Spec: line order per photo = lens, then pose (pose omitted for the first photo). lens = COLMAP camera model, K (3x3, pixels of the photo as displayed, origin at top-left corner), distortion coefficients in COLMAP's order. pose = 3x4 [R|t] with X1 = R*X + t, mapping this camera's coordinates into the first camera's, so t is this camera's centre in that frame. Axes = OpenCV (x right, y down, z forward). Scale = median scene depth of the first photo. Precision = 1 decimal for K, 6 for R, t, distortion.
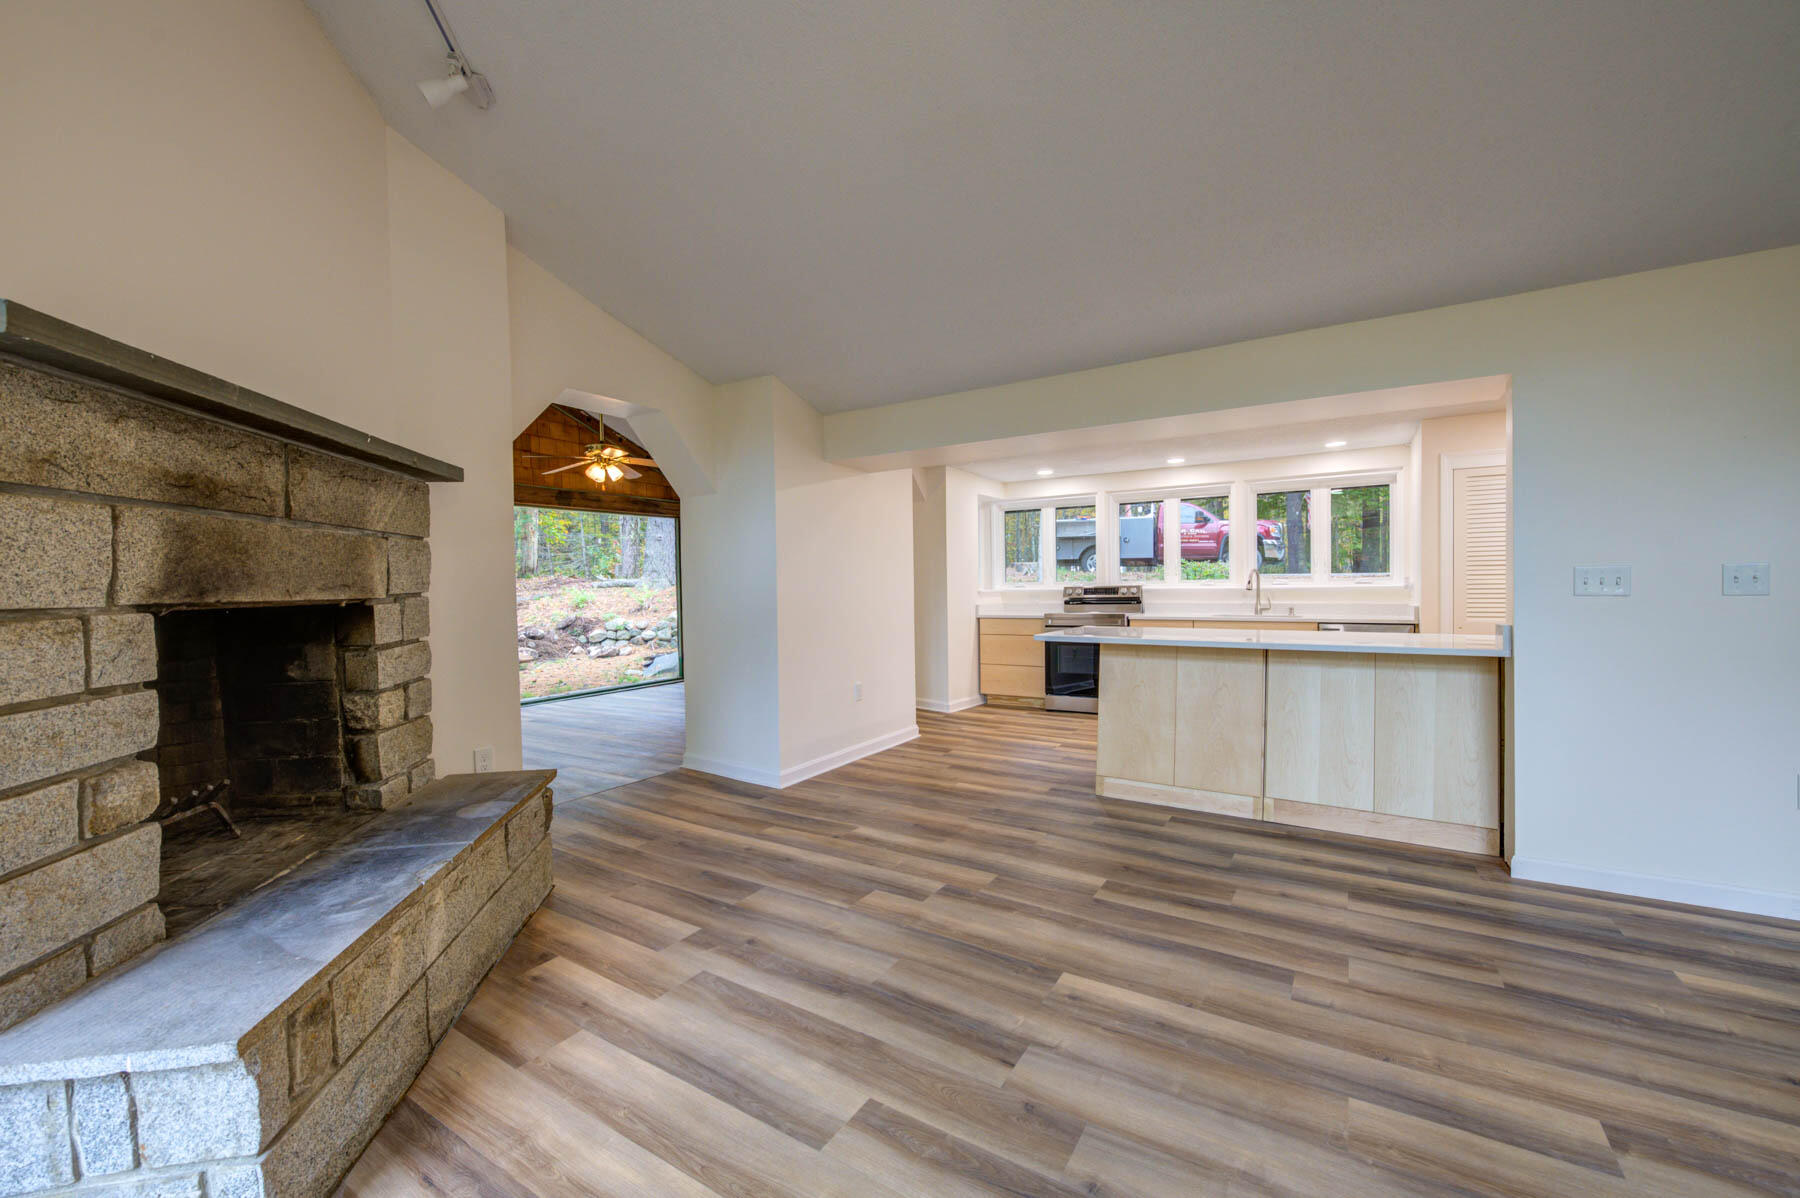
lens RADIAL K [[729.9, 0, 897.7], [0, 729.9, 593.5], [0, 0, 1]] dist [-0.001849, -0.000098]
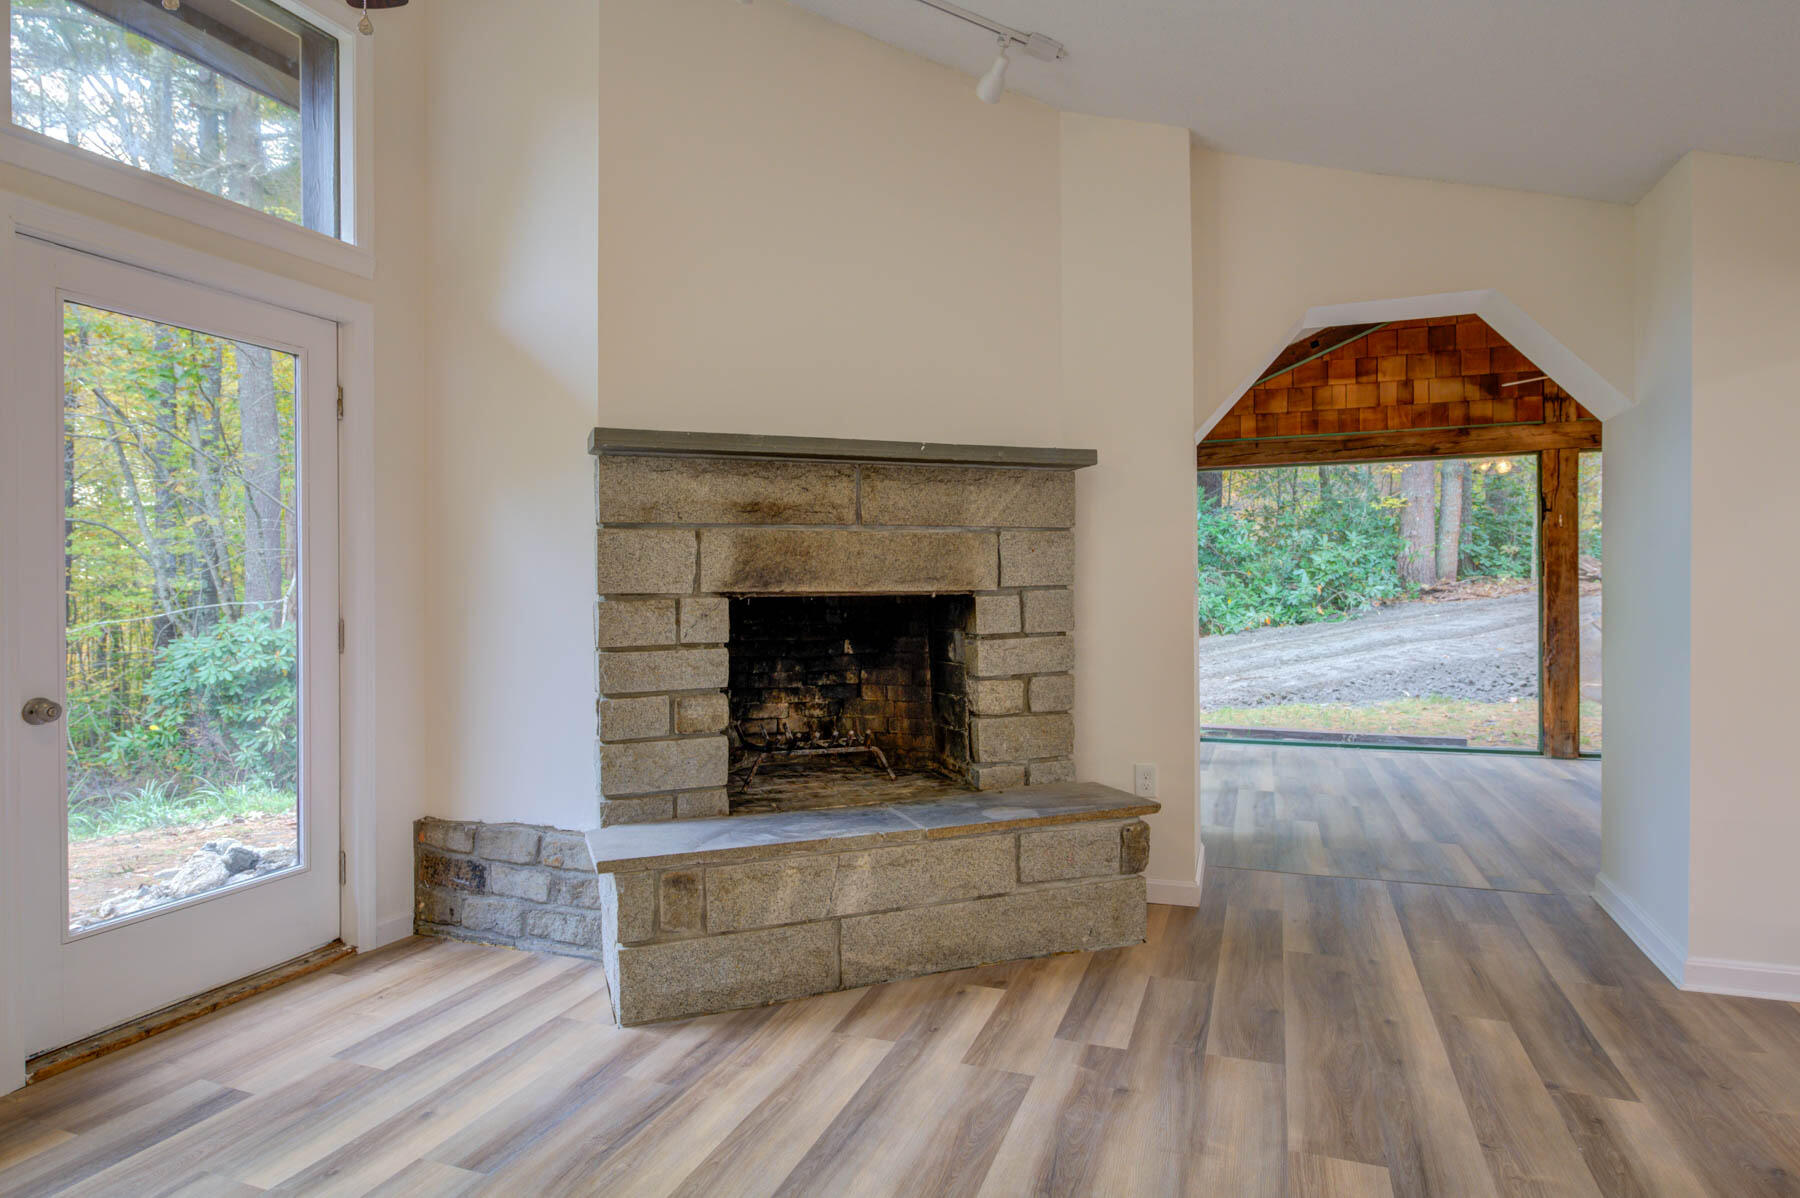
lens RADIAL K [[1003.5, 0, 897.8], [0, 1003.5, 596.9], [0, 0, 1]] dist [0.005648, 0.000573]
pose [[0.191749, 0.022907, -0.981177, 0.865027], [-0.007669, 0.999732, 0.021841, -0.018677], [0.981414, 0.003336, 0.191874, 0.753997]]
